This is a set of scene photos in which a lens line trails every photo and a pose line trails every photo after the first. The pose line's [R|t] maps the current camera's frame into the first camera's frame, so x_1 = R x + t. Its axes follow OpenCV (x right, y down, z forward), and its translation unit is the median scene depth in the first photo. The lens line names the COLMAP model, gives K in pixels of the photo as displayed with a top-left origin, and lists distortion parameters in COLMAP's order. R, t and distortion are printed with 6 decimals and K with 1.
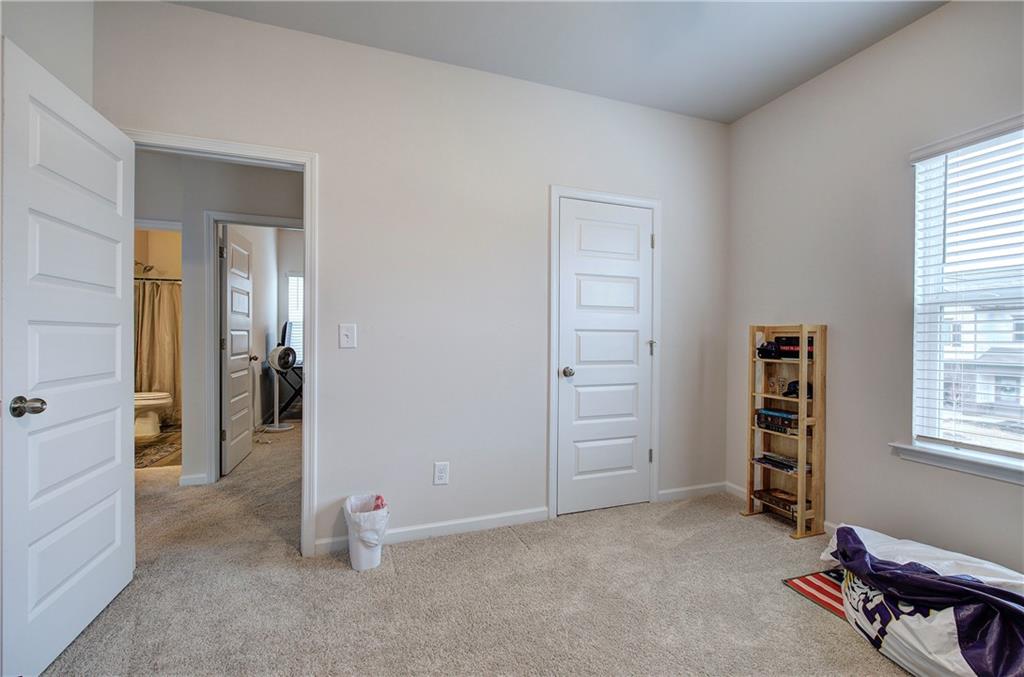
lens RADIAL K [[431.5, 0, 511.4], [0, 431.5, 337.6], [0, 0, 1]] dist [-0.011622, 0.005431]
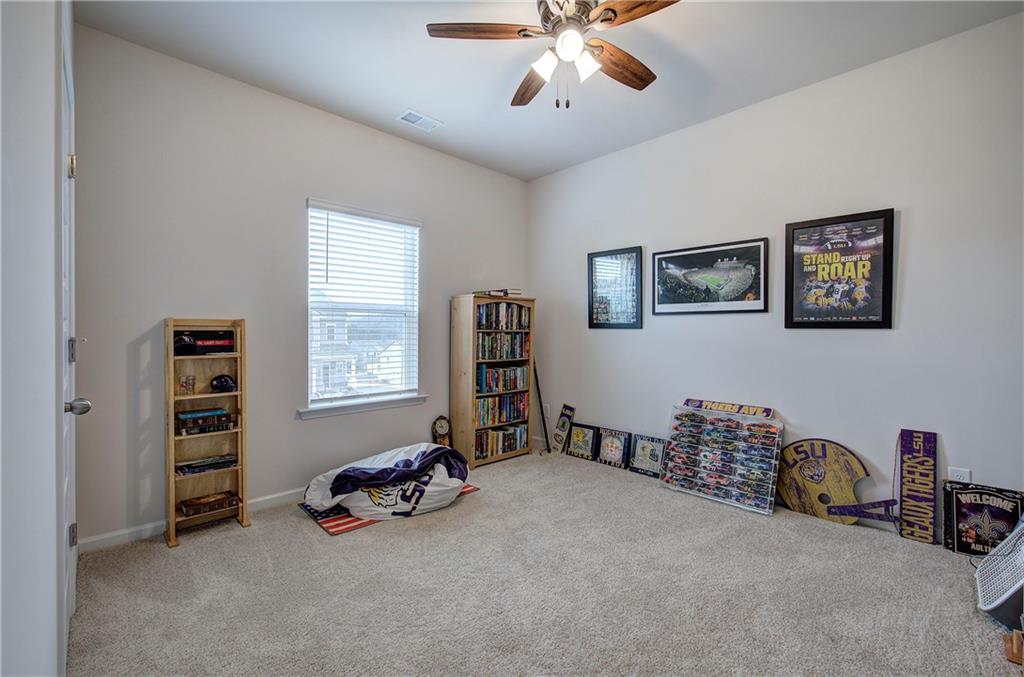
lens RADIAL K [[431.5, 0, 513.1], [0, 431.5, 334.9], [0, 0, 1]] dist [-0.011622, 0.005431]
pose [[-0.418097, -0.008331, 0.908364, -0.626964], [0.002058, 0.999947, 0.010118, -0.000946], [-0.908400, 0.006100, -0.418058, 0.986384]]
